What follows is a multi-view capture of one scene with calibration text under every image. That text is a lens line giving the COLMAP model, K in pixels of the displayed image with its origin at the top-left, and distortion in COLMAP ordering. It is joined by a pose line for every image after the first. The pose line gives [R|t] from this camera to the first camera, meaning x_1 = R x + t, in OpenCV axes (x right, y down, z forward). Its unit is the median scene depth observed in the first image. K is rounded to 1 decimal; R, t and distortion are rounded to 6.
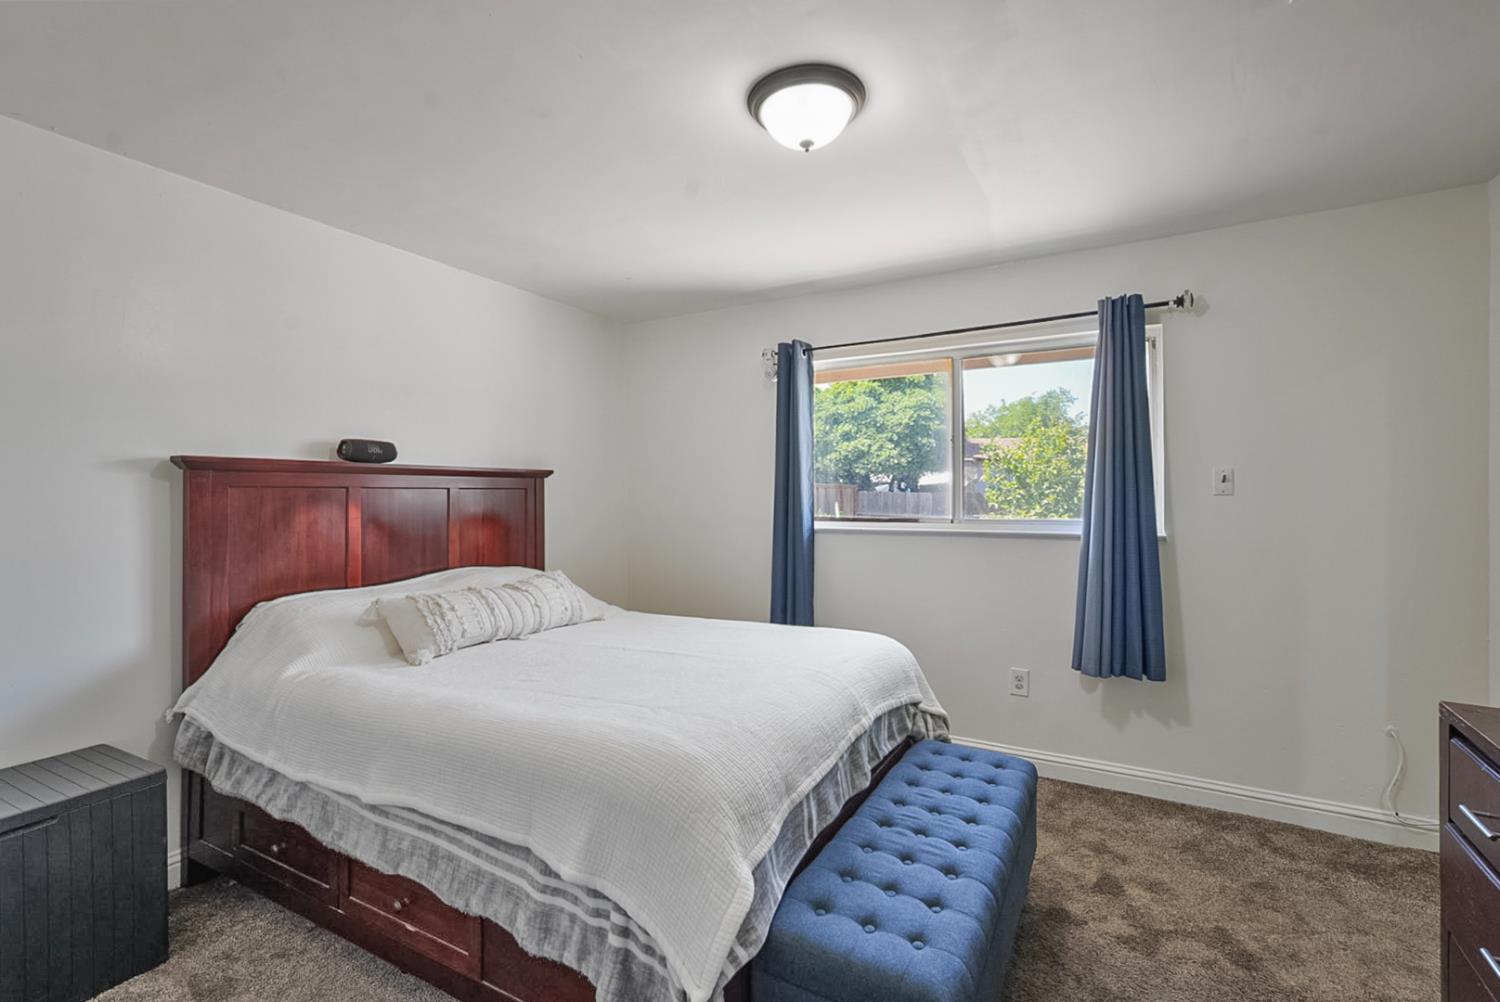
lens RADIAL K [[666.1, 0, 751.9], [0, 666.1, 496.8], [0, 0, 1]] dist [-0.013906, 0.008739]
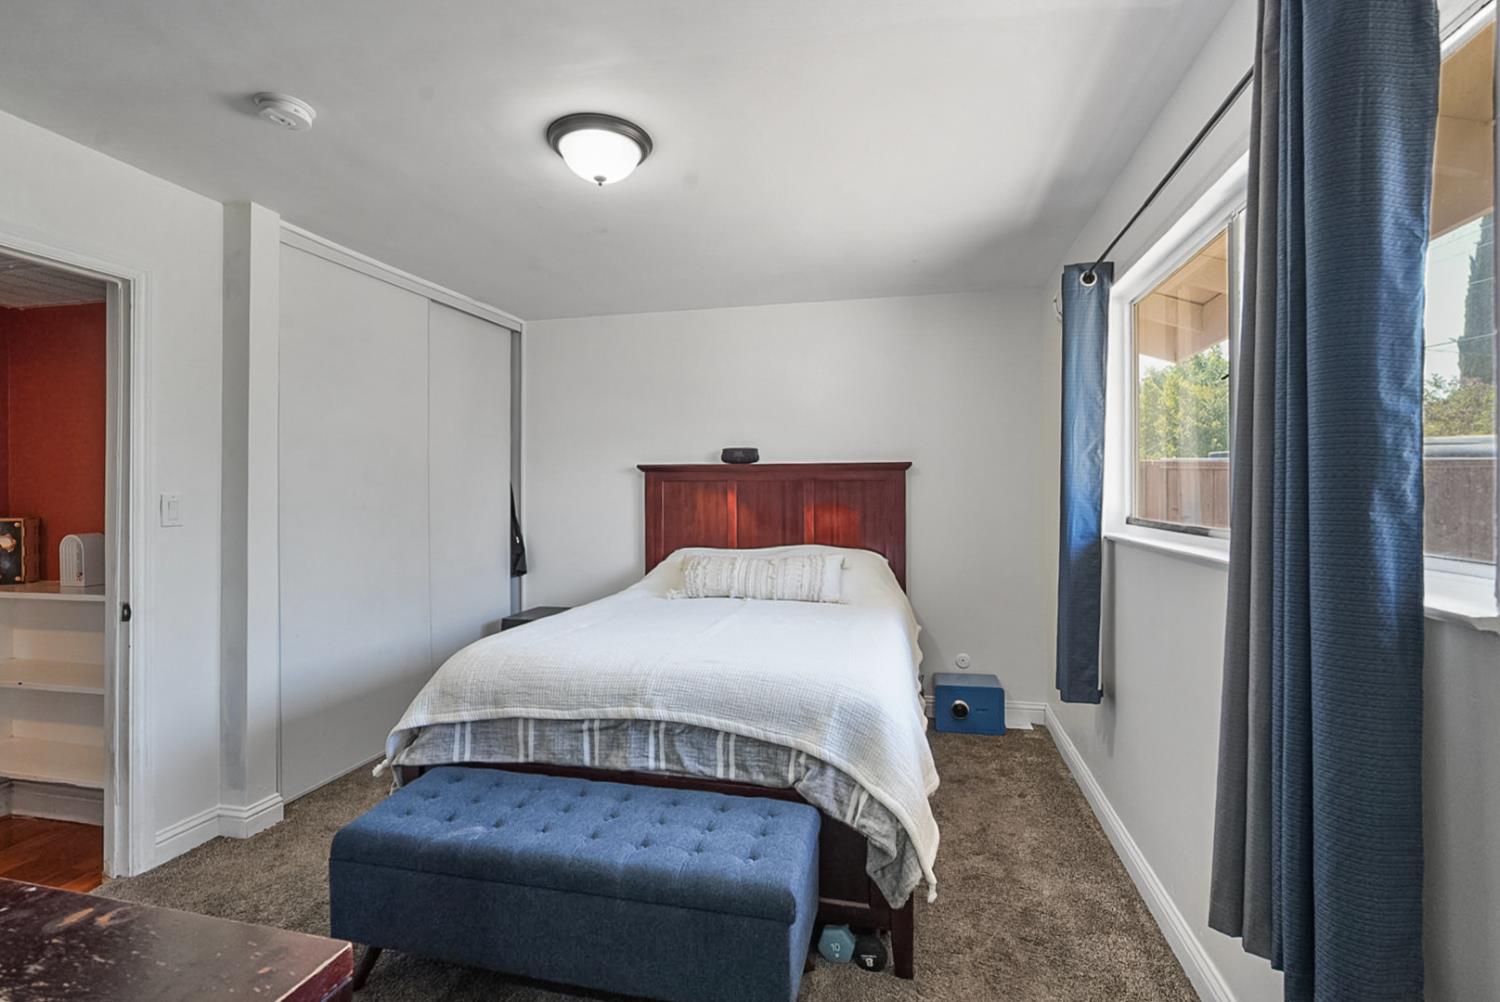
lens RADIAL K [[666.8, 0, 750.0], [0, 666.8, 501.0], [0, 0, 1]] dist [-0.015364, 0.009551]
pose [[0.262014, 0.011155, -0.965000, 0.841757], [-0.005657, 0.999934, 0.010023, 0.014959], [0.965047, 0.002833, 0.262060, 0.660945]]
